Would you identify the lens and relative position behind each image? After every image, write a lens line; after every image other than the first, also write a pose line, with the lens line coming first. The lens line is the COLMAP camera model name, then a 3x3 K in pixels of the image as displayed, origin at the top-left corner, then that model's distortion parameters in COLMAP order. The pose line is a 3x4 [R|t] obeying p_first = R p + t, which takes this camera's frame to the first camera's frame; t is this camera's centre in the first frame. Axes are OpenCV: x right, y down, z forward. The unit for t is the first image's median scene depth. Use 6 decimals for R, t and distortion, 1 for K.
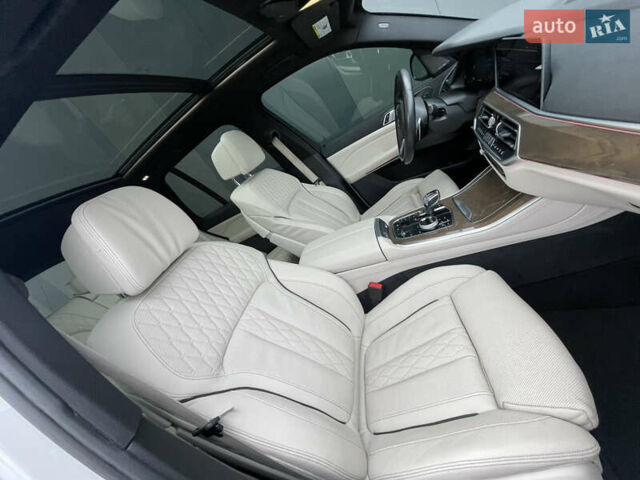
lens RADIAL K [[257.4, 0, 318.6], [0, 257.4, 238.3], [0, 0, 1]] dist [-0.003154, -0.000856]
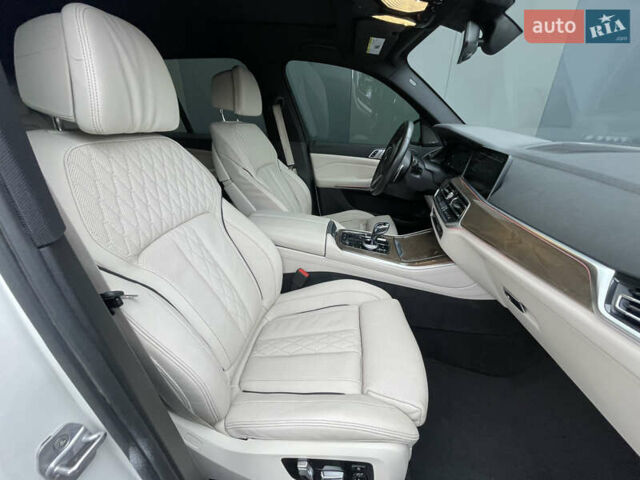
lens RADIAL K [[257.4, 0, 318.8], [0, 257.4, 241.1], [0, 0, 1]] dist [-0.003154, -0.000856]
pose [[0.831027, 0.488887, 0.265298, -0.078490], [-0.479904, 0.871325, -0.102395, 0.163387], [-0.281221, -0.042224, 0.958714, -0.033101]]
